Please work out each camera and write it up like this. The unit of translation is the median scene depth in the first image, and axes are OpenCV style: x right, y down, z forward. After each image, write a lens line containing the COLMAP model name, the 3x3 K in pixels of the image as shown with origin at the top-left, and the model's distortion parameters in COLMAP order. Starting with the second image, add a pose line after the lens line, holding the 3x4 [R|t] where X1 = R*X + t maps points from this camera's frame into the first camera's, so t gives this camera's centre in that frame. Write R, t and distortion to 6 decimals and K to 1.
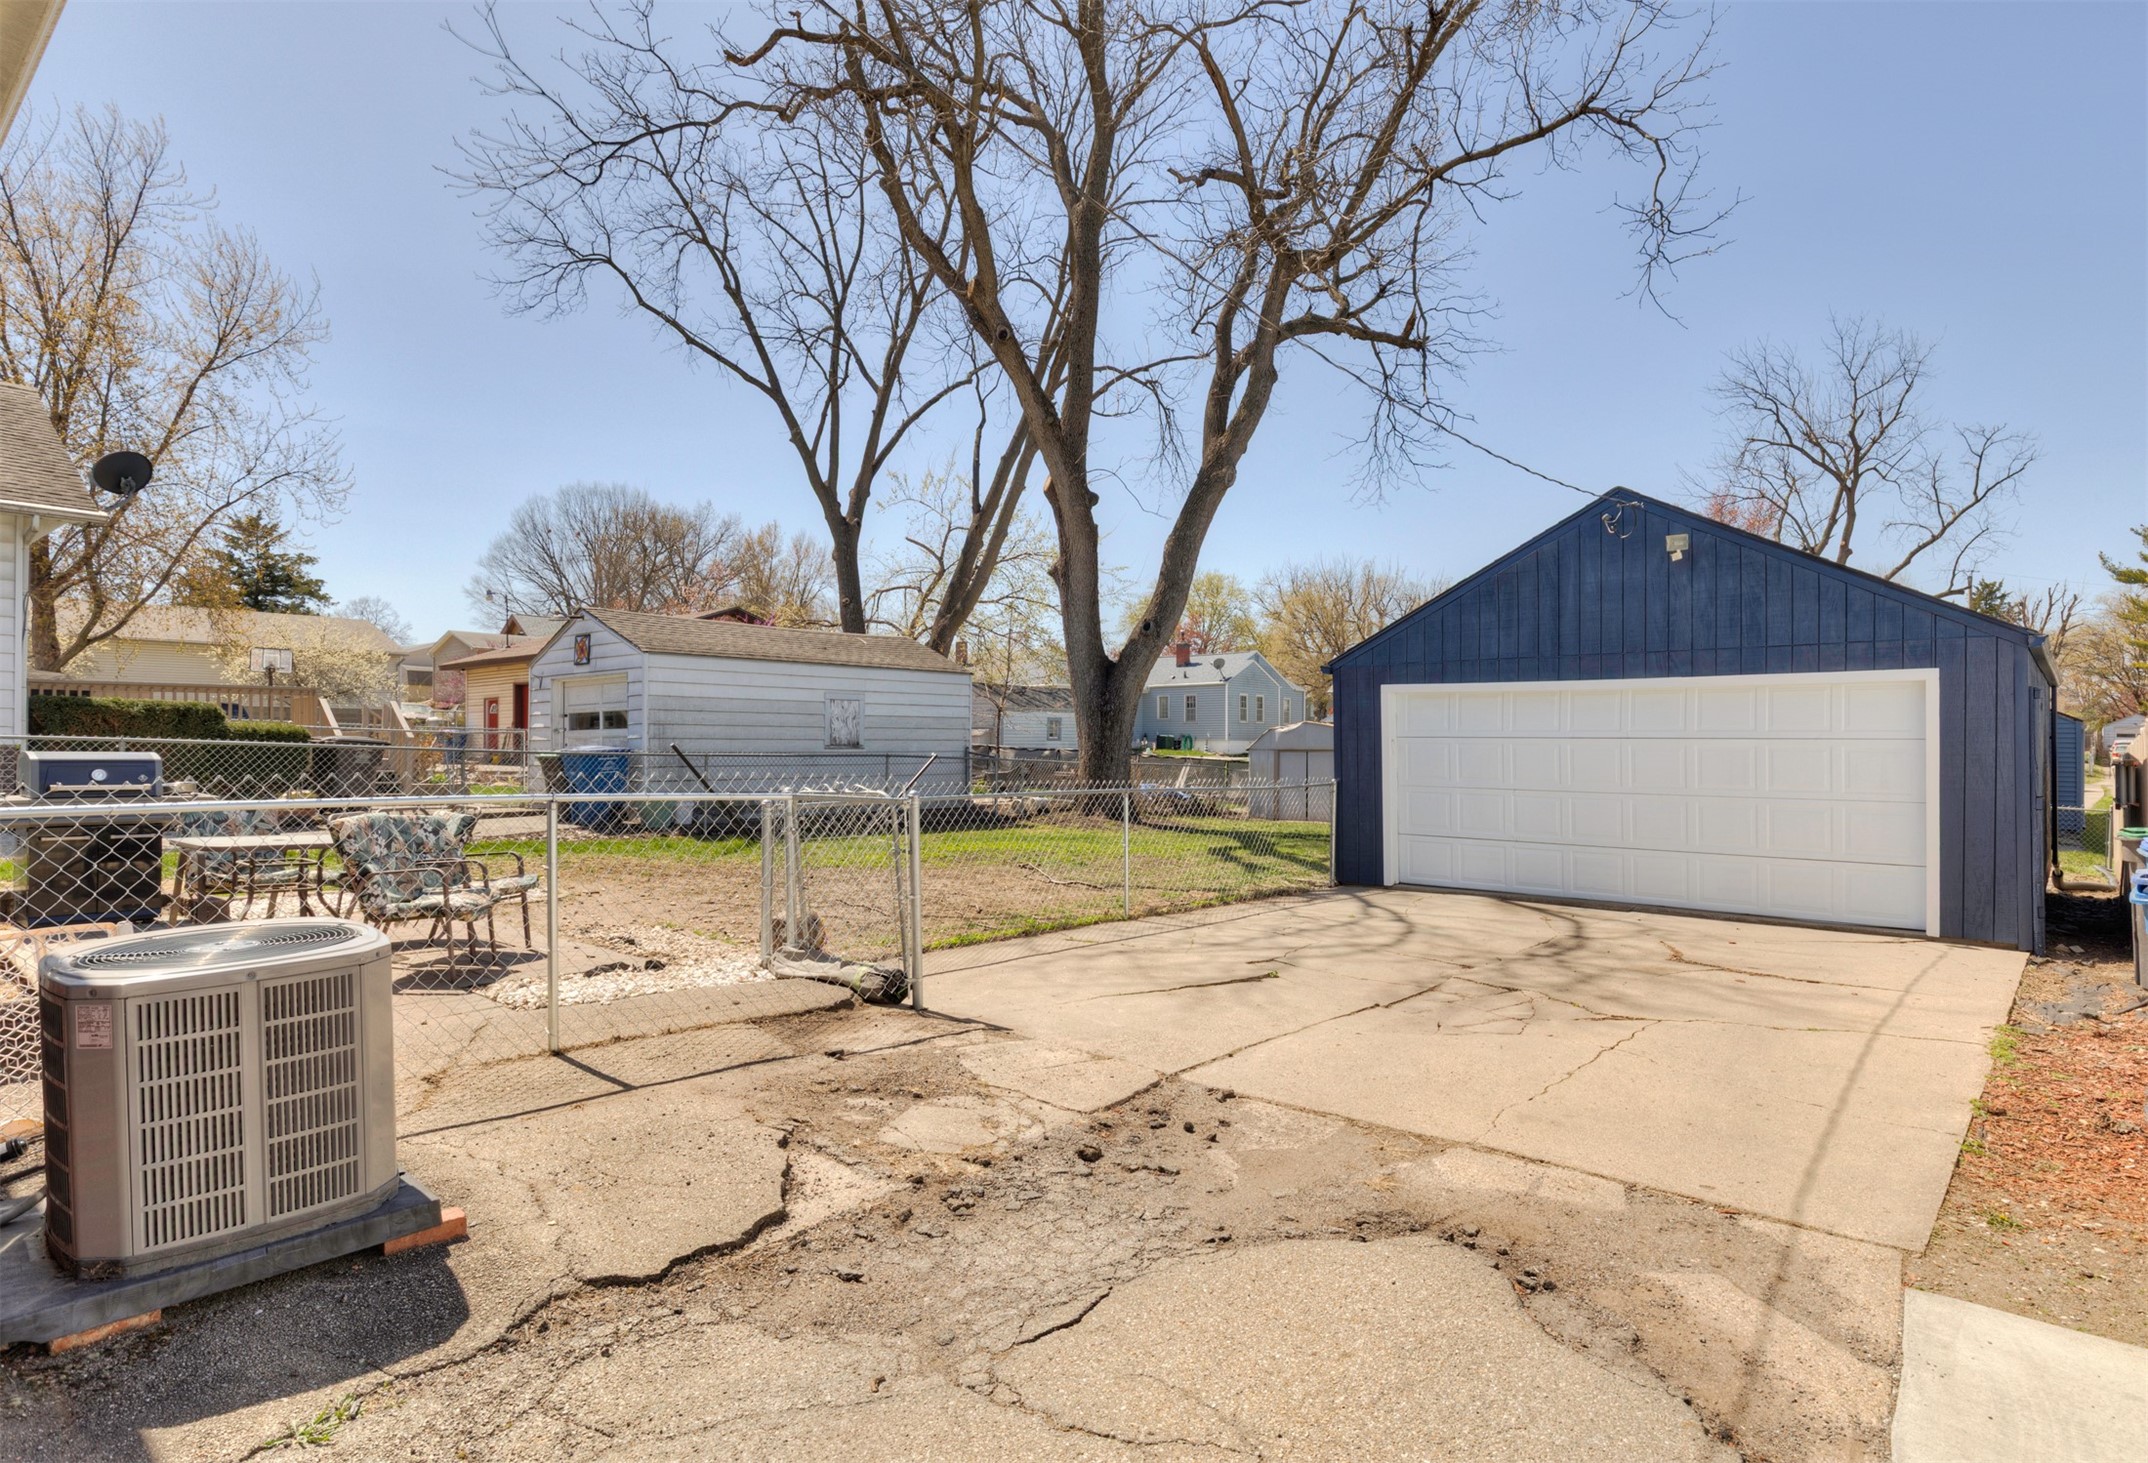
lens RADIAL K [[1199.5, 0, 1208.9], [0, 1199.5, 754.8], [0, 0, 1]] dist [-0.013980, 0.003291]
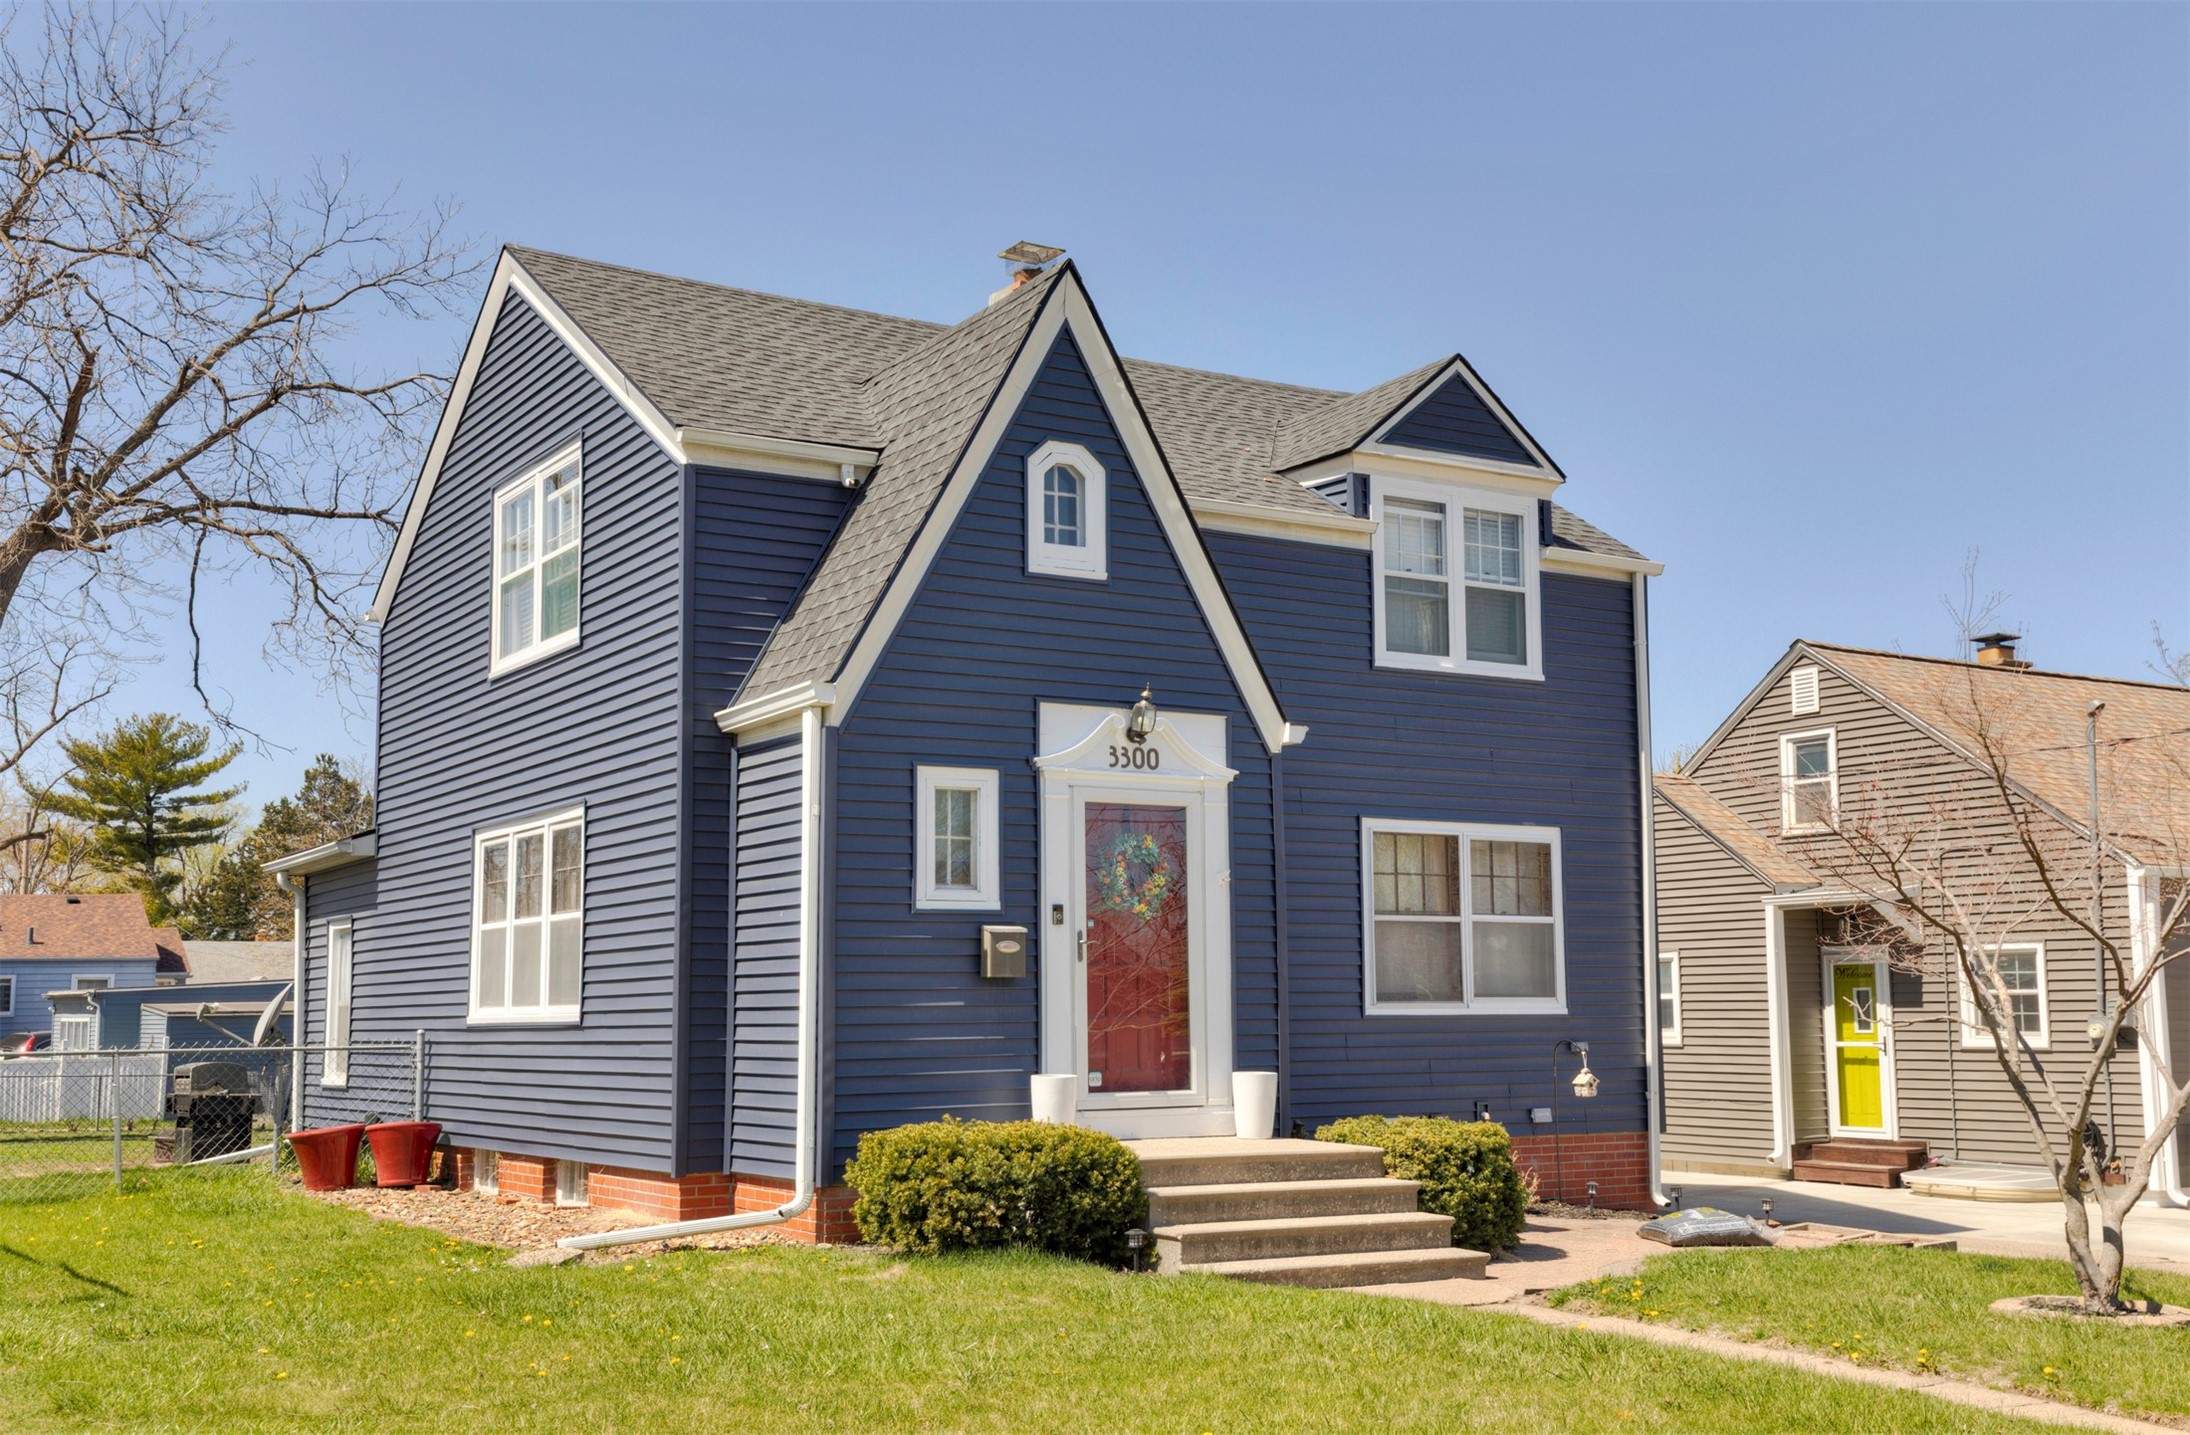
lens RADIAL K [[2293.1, 0, 1104.7], [0, 2293.1, 724.4], [0, 0, 1]] dist [0.026884, 0.000000]
pose [[0.328402, 0.120510, 0.936819, -0.871562], [0.008140, 0.991430, -0.130389, -0.007244], [-0.944503, 0.050445, 0.324606, -0.252011]]
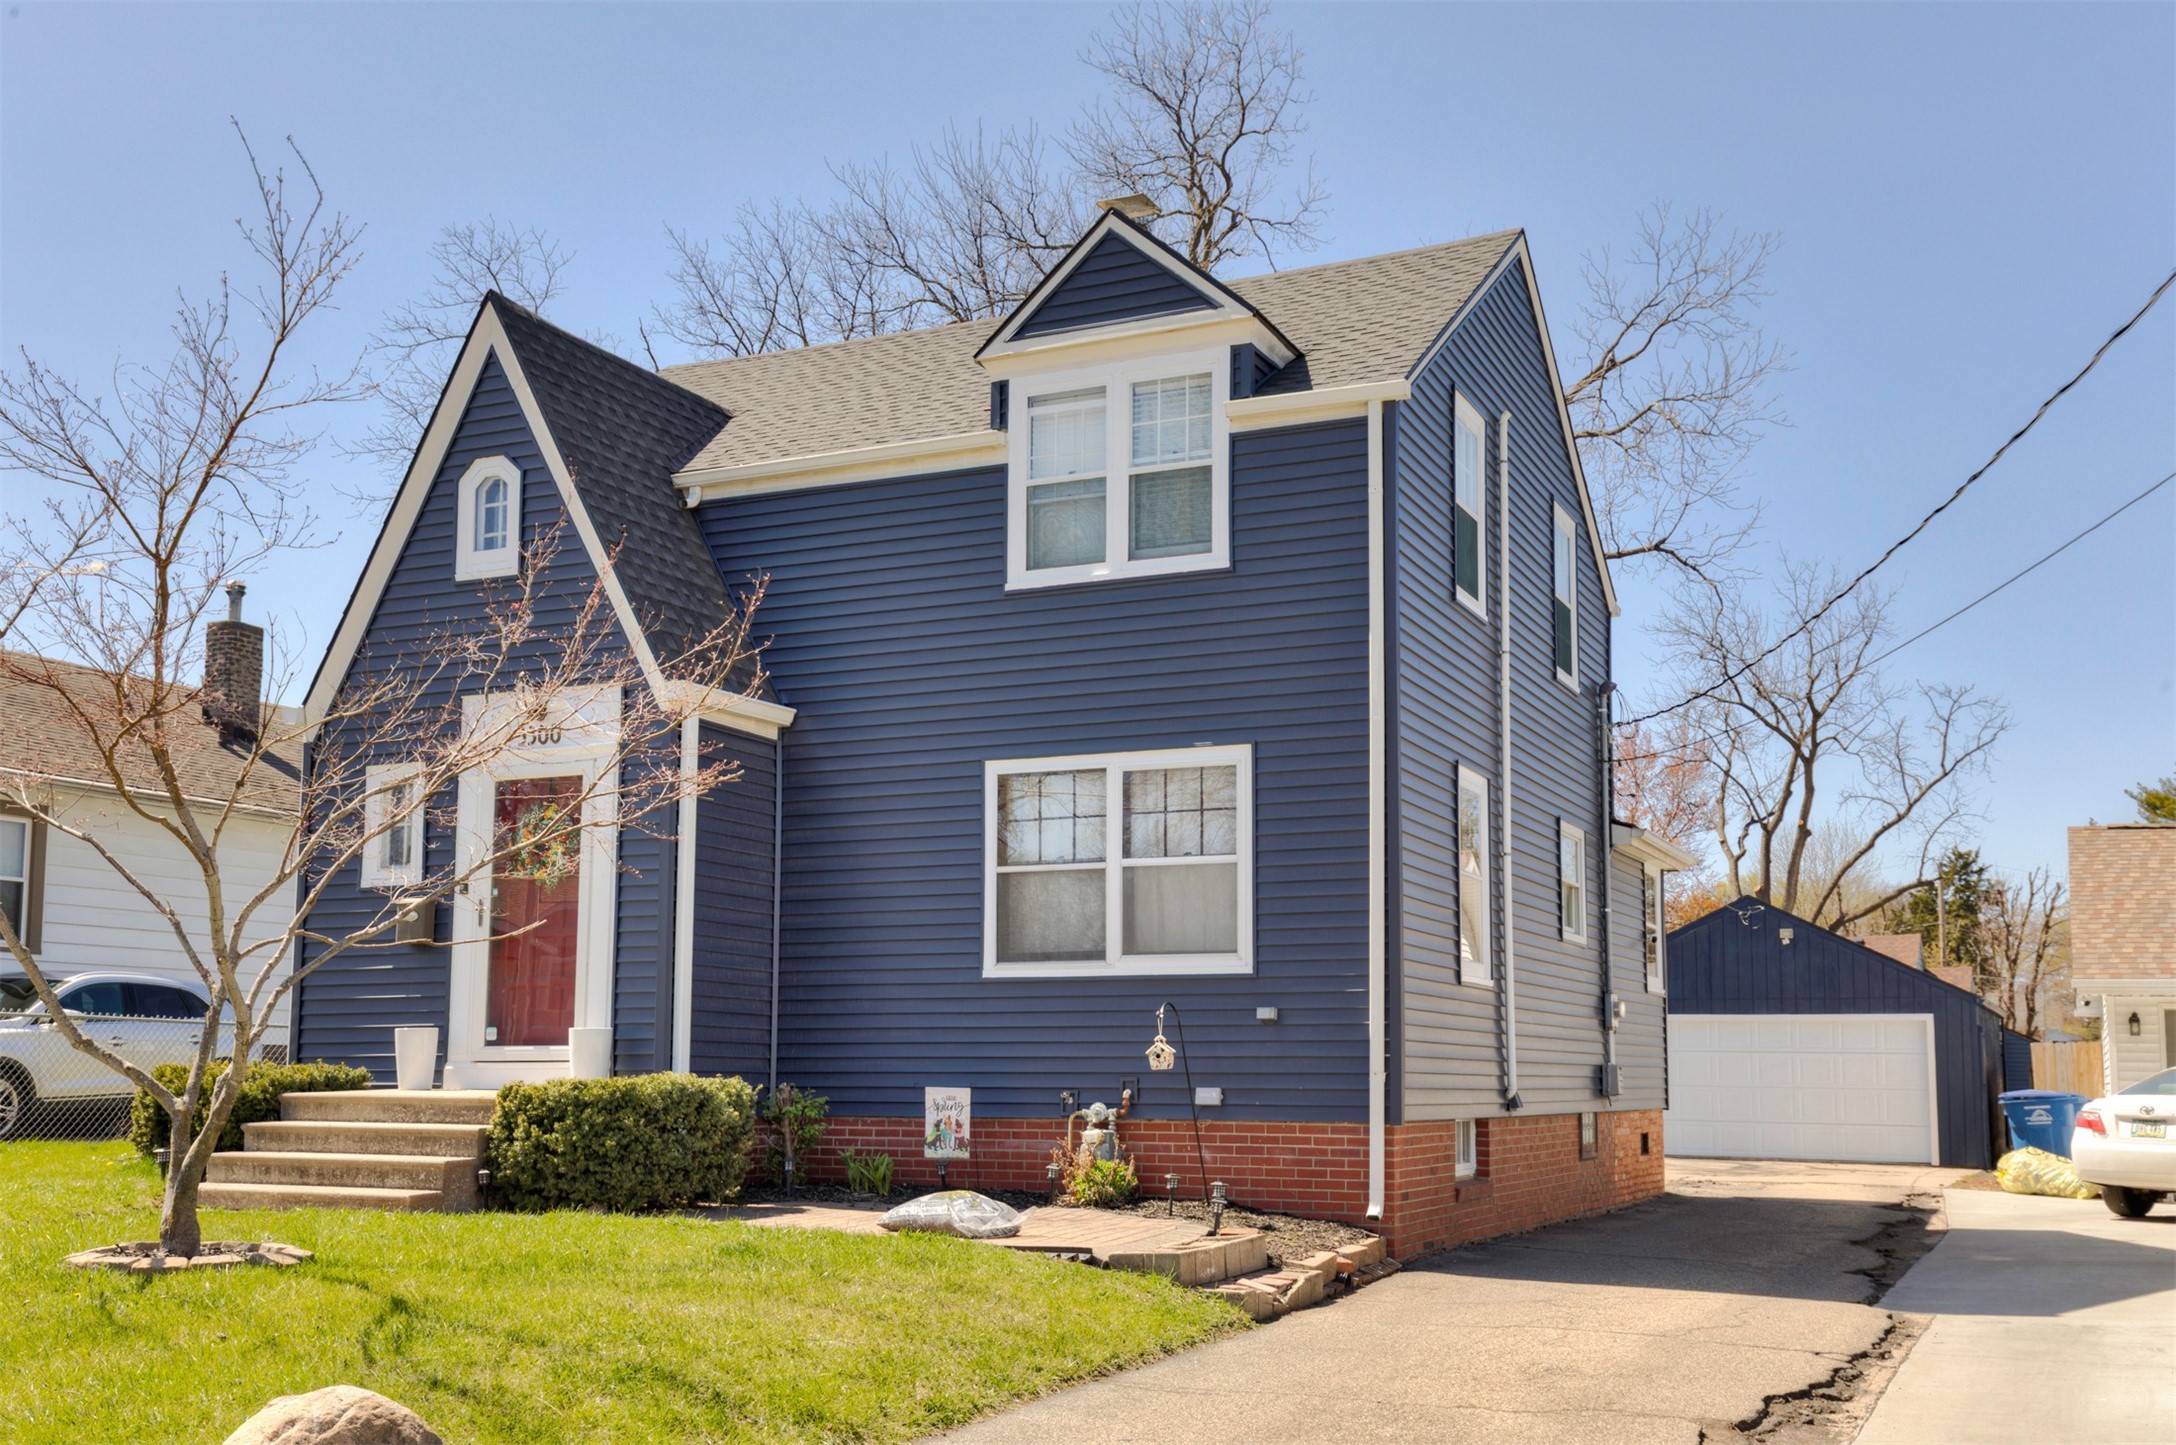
lens RADIAL K [[2289.3, 0, 1139.5], [0, 2289.3, 807.0], [0, 0, 1]] dist [-0.002489, 0.000000]
pose [[0.973340, 0.035564, 0.226594, -0.401237], [-0.007701, 0.992417, -0.122679, 0.014789], [-0.229239, 0.117663, 0.966232, -0.625056]]
